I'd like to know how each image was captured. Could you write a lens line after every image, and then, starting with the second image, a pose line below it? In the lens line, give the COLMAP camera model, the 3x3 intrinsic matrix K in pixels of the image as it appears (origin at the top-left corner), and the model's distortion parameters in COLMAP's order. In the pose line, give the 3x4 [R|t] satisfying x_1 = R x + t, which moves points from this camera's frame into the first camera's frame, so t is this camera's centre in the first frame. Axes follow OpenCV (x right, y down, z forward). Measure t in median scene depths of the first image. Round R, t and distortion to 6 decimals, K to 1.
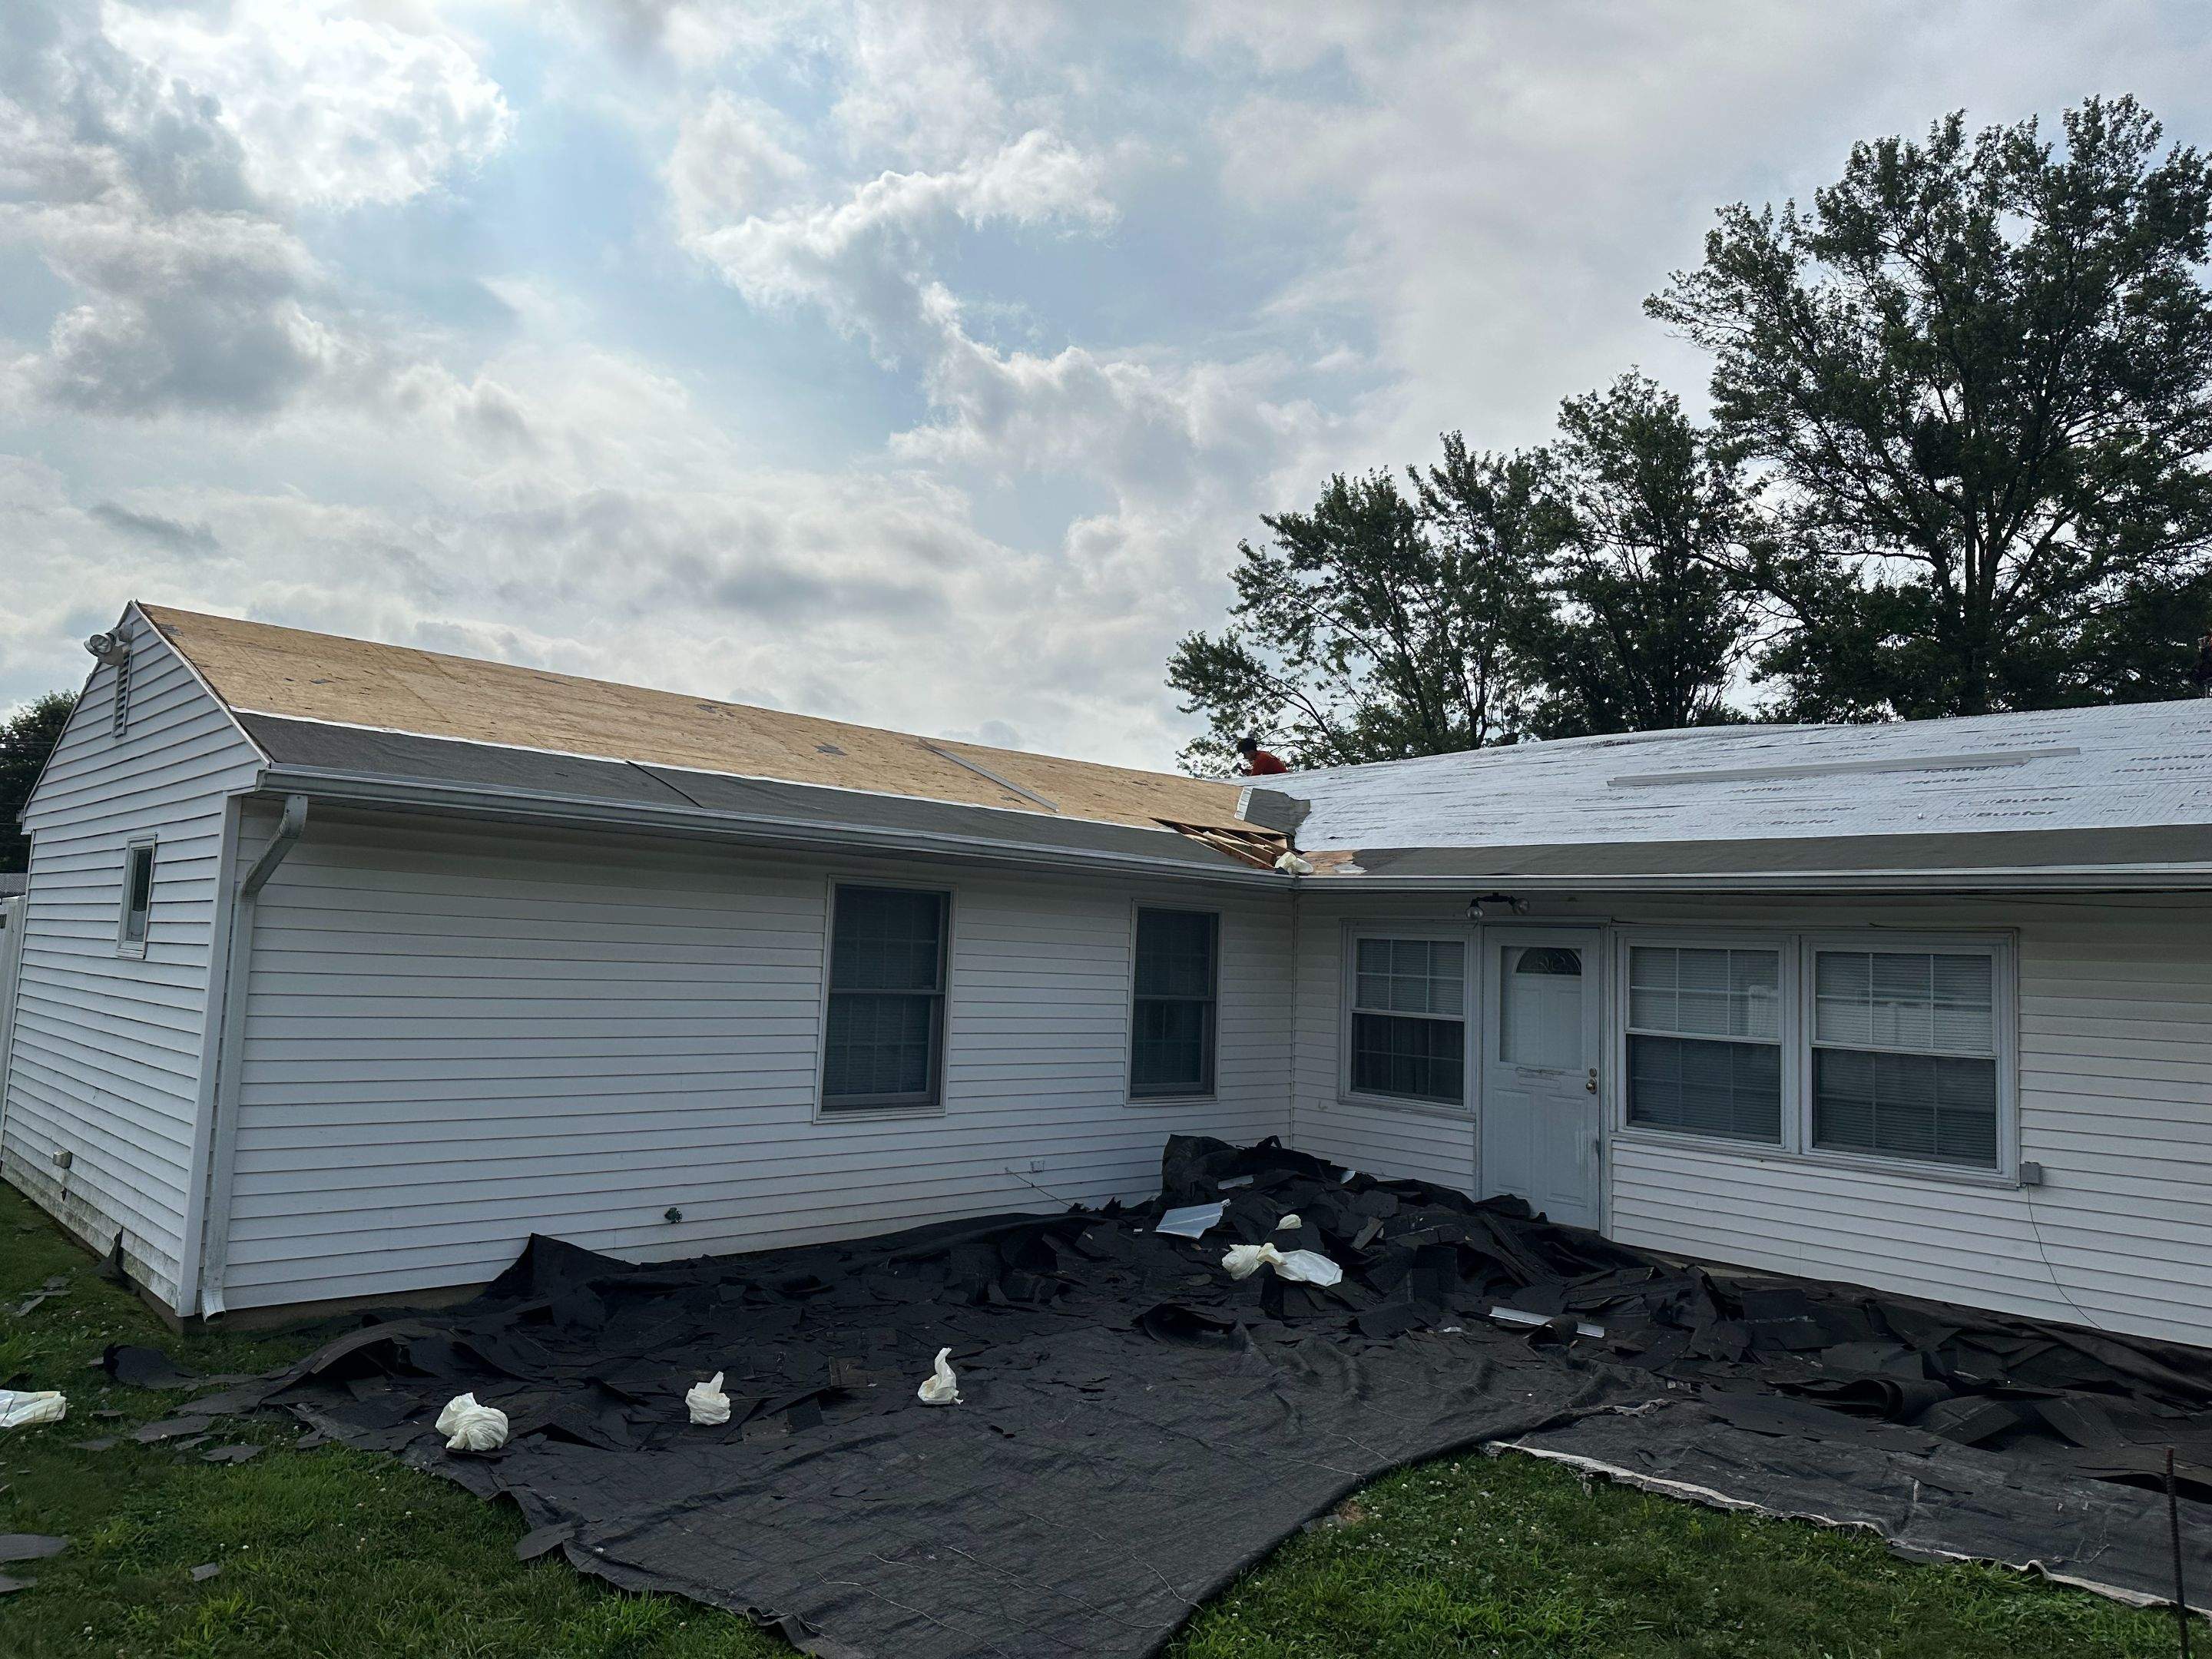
lens RADIAL K [[1545.6, 0, 1011.8], [0, 1545.6, 828.6], [0, 0, 1]] dist [0.002588, -0.049035]
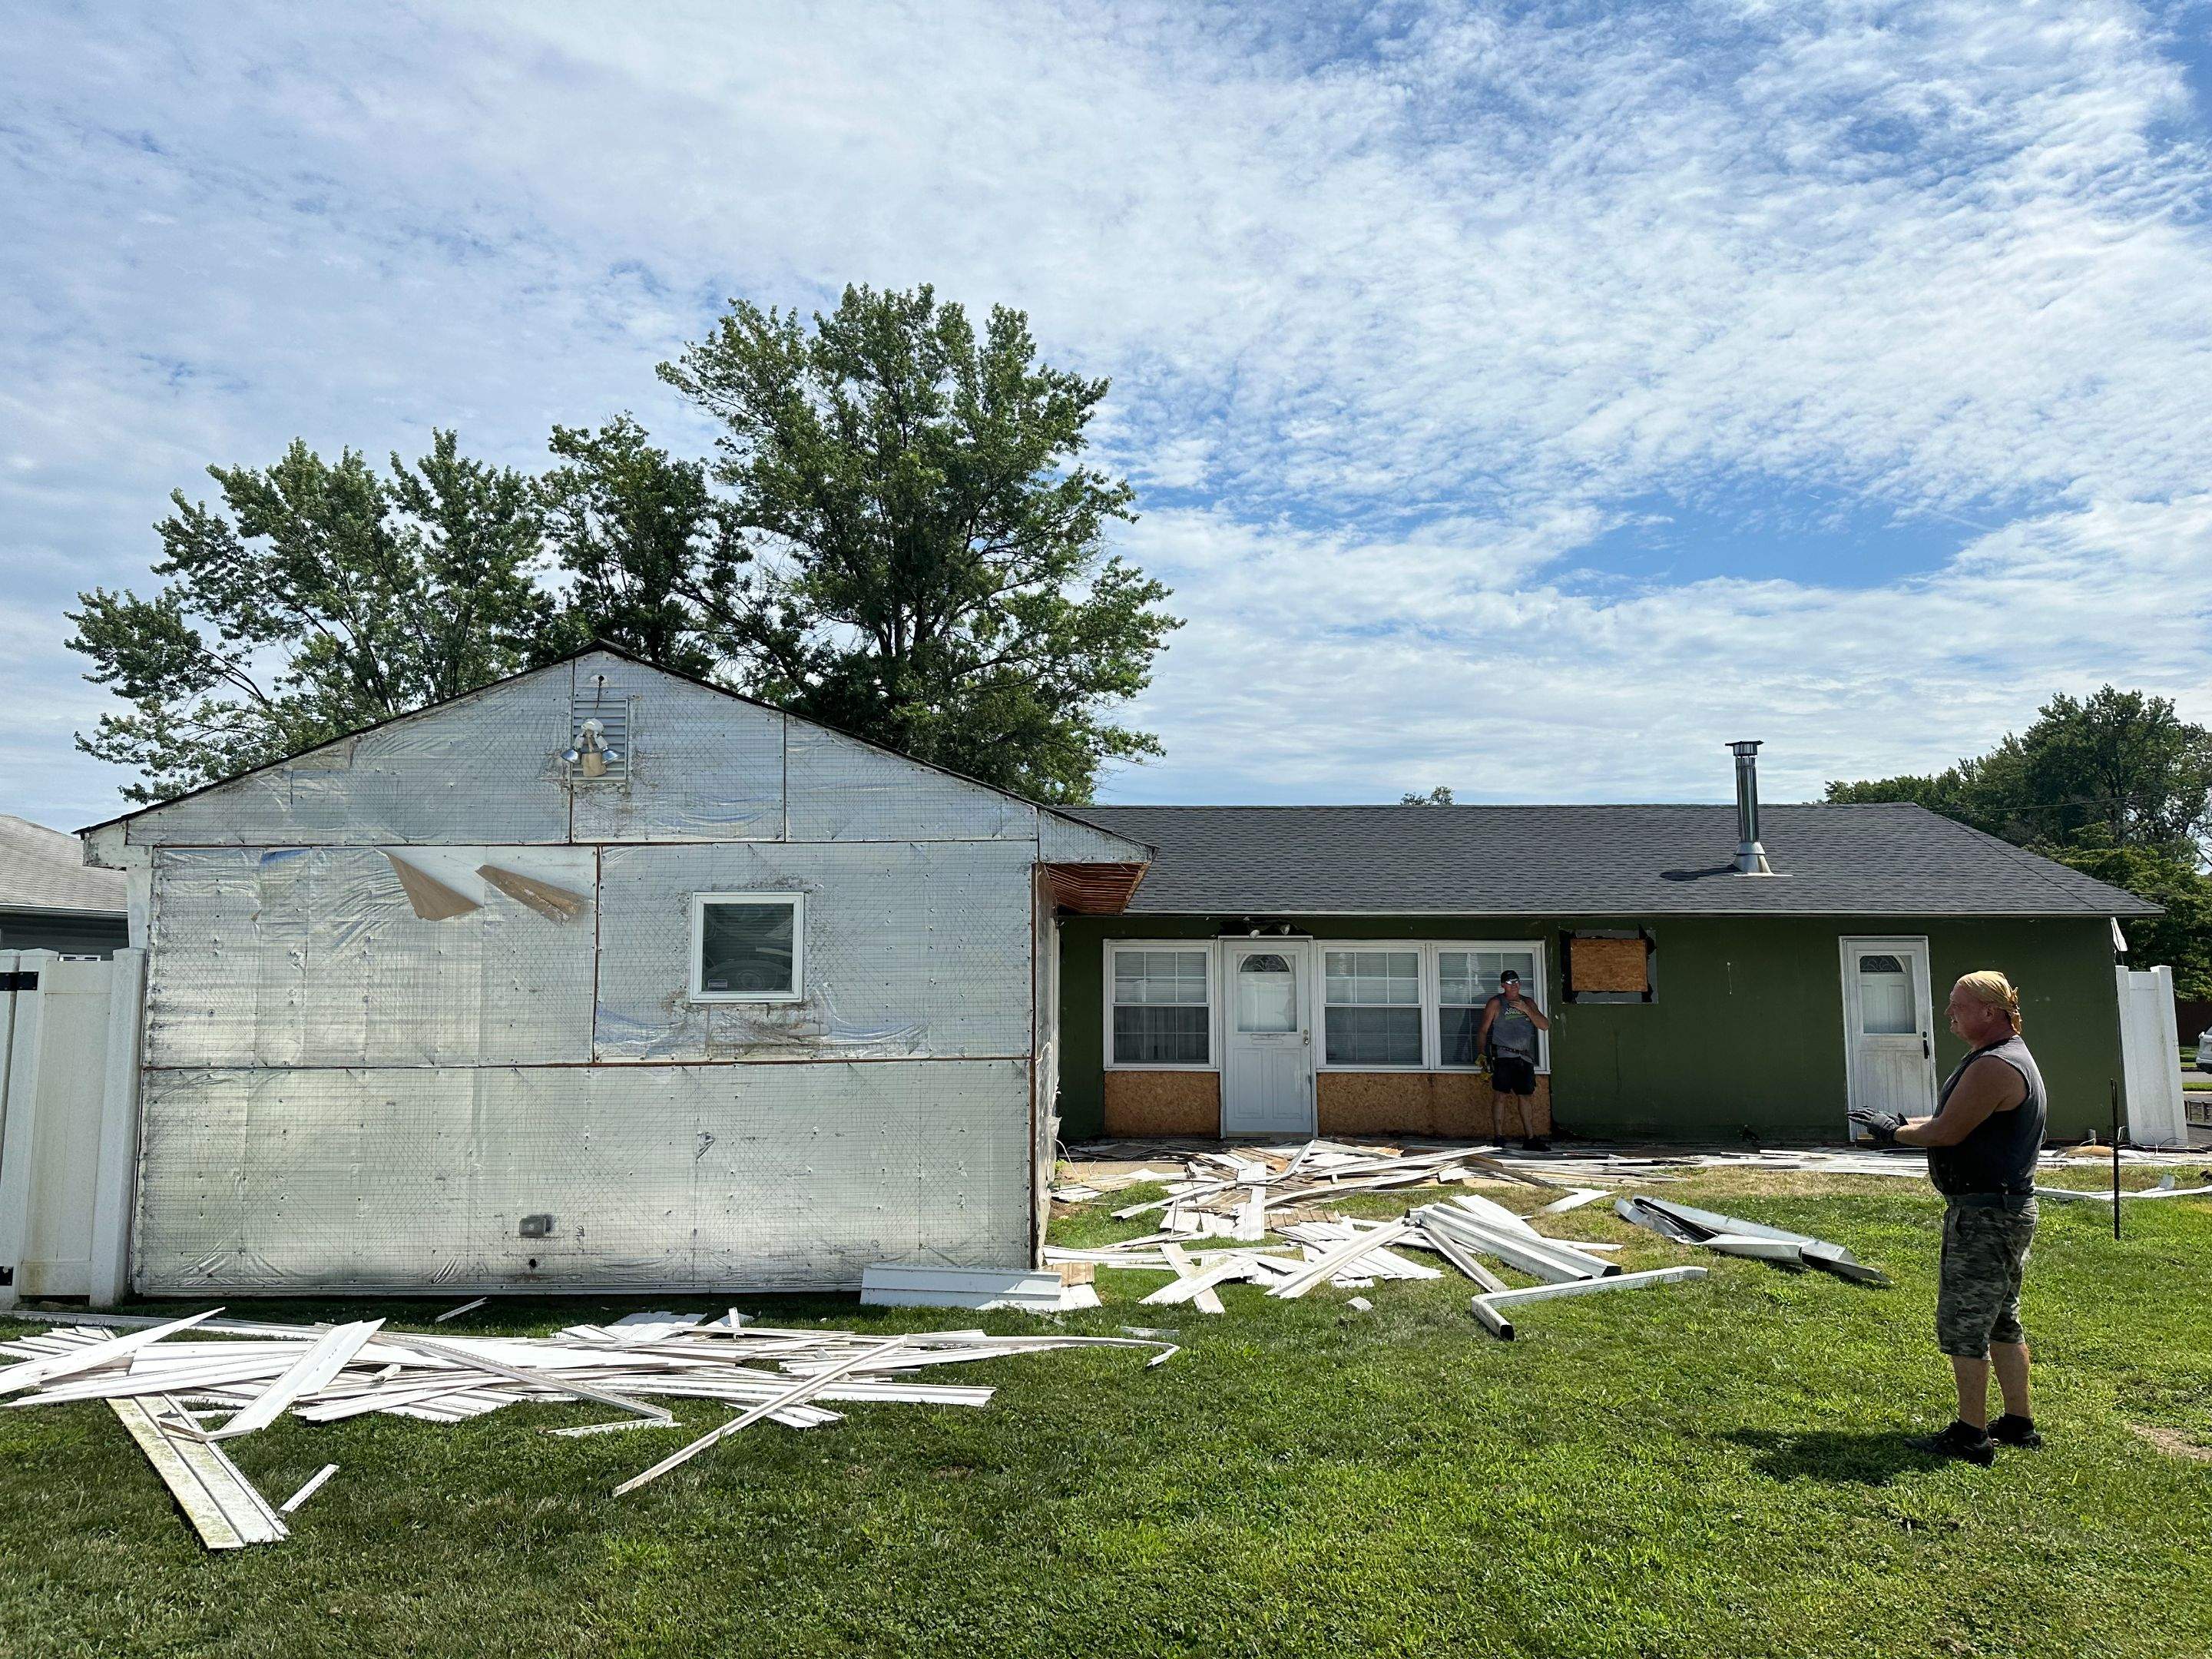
lens RADIAL K [[1550.6, 0, 1106.0], [0, 1550.6, 829.5], [0, 0, 1]] dist [-0.002332, 0.000955]
pose [[0.639048, 0.039478, 0.768153, -0.181863], [-0.041381, 0.999000, -0.016916, -0.002508], [-0.768053, -0.020976, 0.640043, 0.037284]]
